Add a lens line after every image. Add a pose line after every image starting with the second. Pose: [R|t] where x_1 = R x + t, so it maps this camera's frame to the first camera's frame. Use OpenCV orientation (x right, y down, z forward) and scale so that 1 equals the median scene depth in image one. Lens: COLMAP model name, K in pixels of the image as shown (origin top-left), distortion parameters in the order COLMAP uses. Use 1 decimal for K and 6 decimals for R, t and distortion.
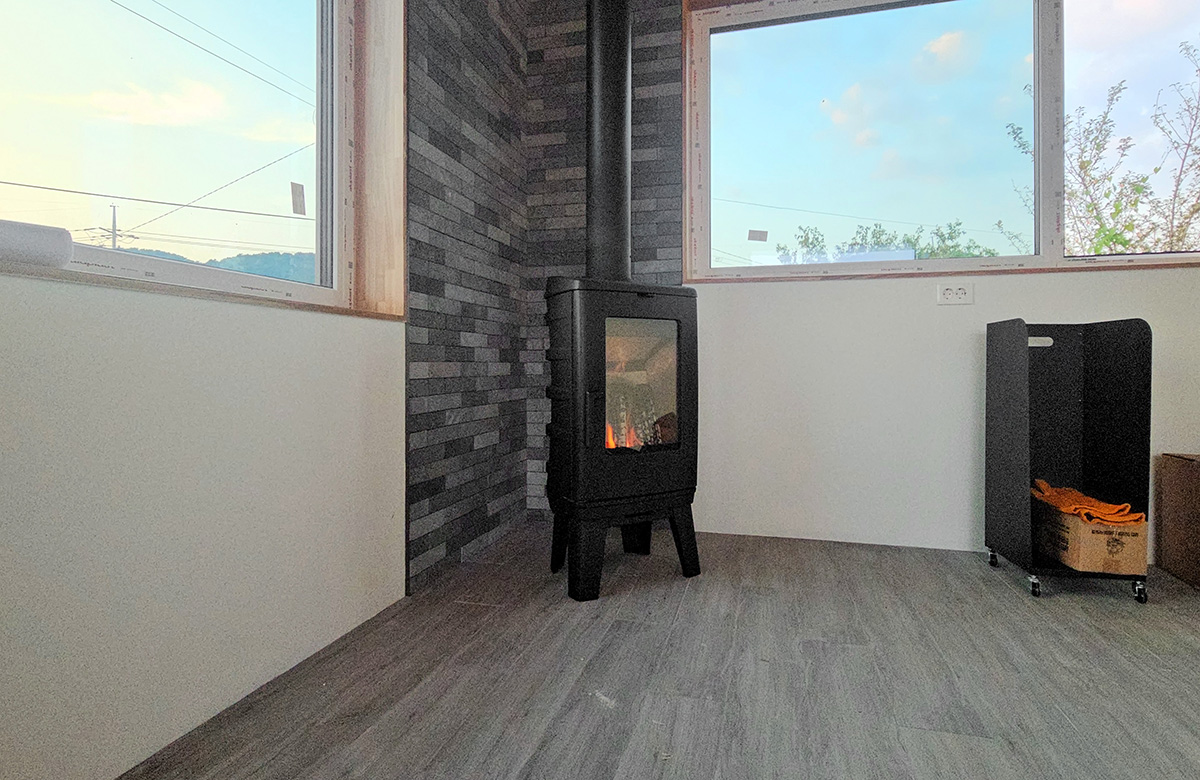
lens RADIAL K [[613.7, 0, 626.9], [0, 613.7, 360.3], [0, 0, 1]] dist [0.011986, 0.003144]
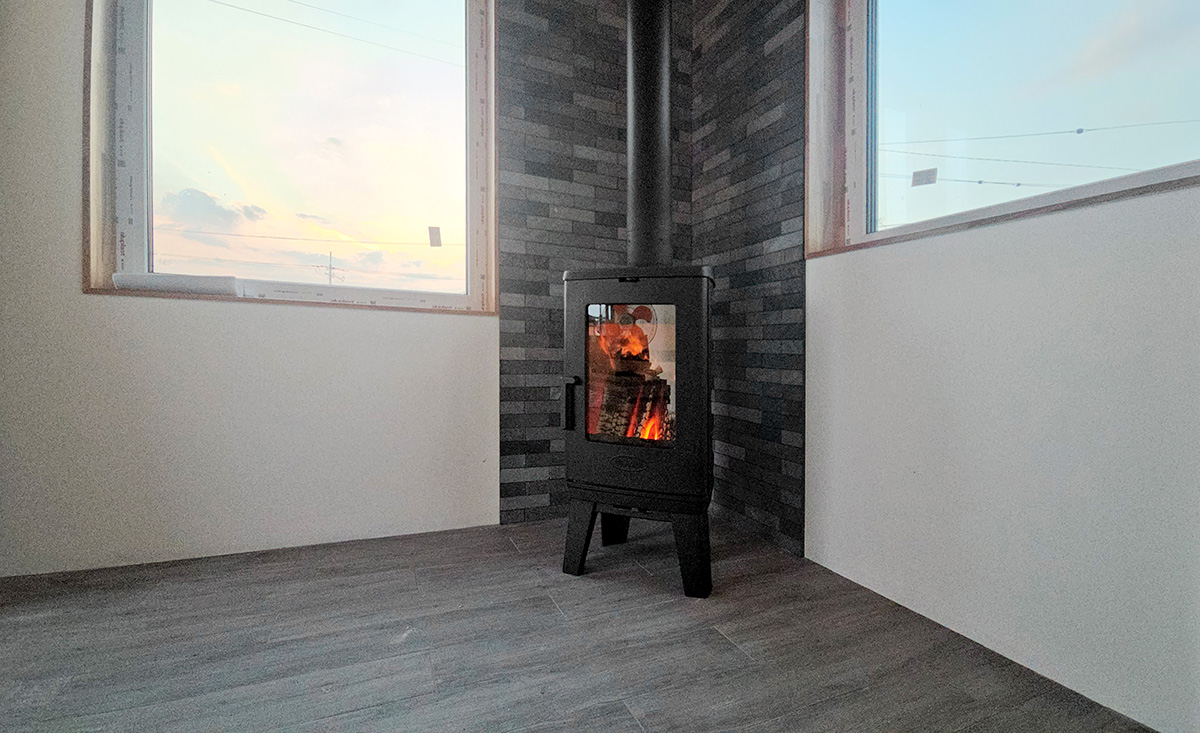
lens RADIAL K [[536.4, 0, 593.4], [0, 536.4, 353.5], [0, 0, 1]] dist [0.007678, -0.000207]
pose [[0.611518, 0.024657, -0.790847, 0.653923], [-0.021675, 0.999661, 0.014408, -0.003638], [0.790934, 0.008331, 0.611845, 0.444127]]
